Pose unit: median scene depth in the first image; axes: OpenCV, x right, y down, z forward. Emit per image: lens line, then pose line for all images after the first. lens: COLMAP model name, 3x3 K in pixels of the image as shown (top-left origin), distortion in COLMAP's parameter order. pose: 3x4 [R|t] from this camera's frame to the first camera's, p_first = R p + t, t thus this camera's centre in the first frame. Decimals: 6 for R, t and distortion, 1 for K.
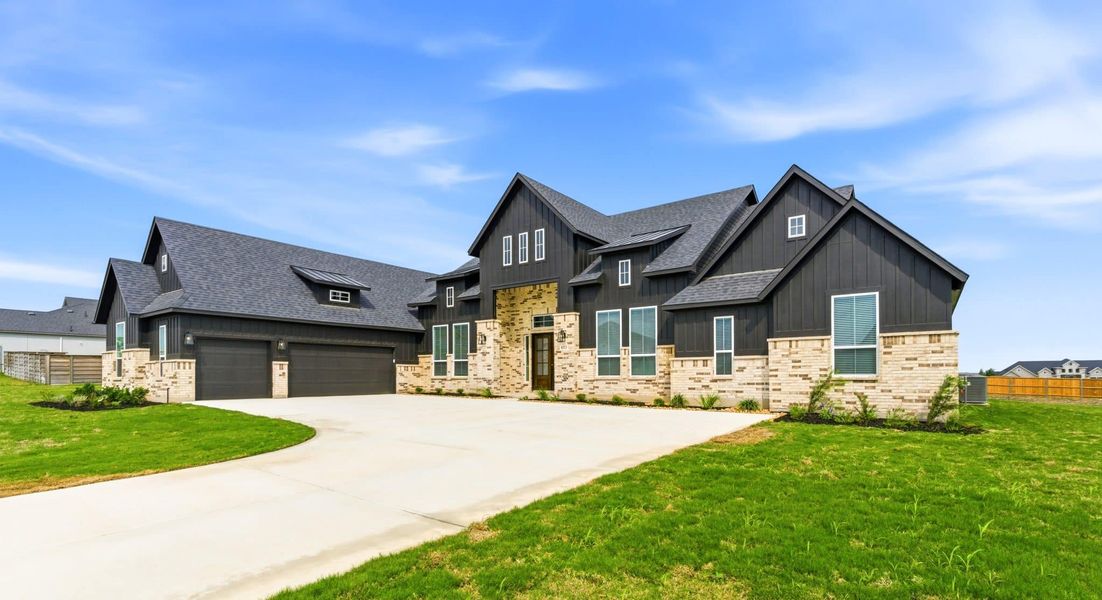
lens RADIAL K [[496.5, 0, 533.9], [0, 496.5, 374.2], [0, 0, 1]] dist [-0.014864, -0.000080]
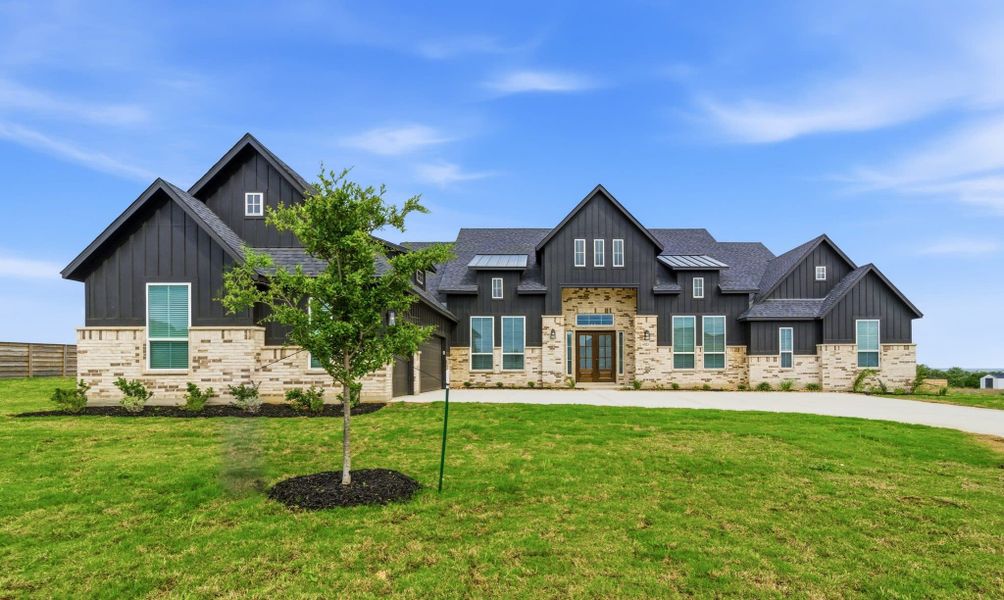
lens RADIAL K [[512.0, 0, 525.4], [0, 512.0, 373.4], [0, 0, 1]] dist [-0.004875, -0.003435]
pose [[0.799700, -0.002701, 0.600394, -0.899174], [0.000847, 0.999994, 0.003371, 0.009869], [-0.600400, -0.002187, 0.799697, 0.200709]]
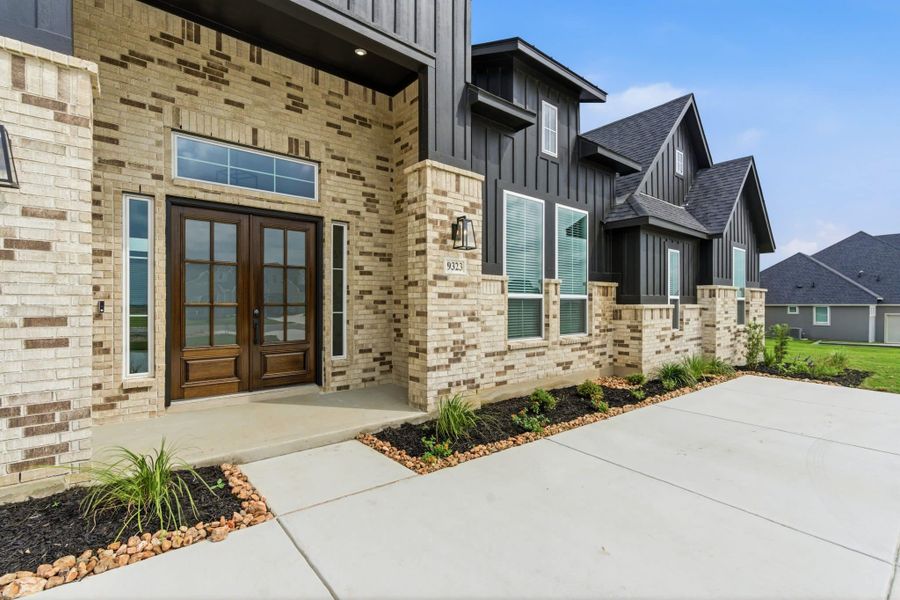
lens RADIAL K [[410.6, 0, 450.2], [0, 410.6, 305.6], [0, 0, 1]] dist [-0.002375, 0.001953]
pose [[0.212052, 0.000974, 0.977258, -0.224162], [-0.002800, 0.999996, -0.000389, -0.026020], [-0.977254, -0.002654, 0.212054, 0.943514]]
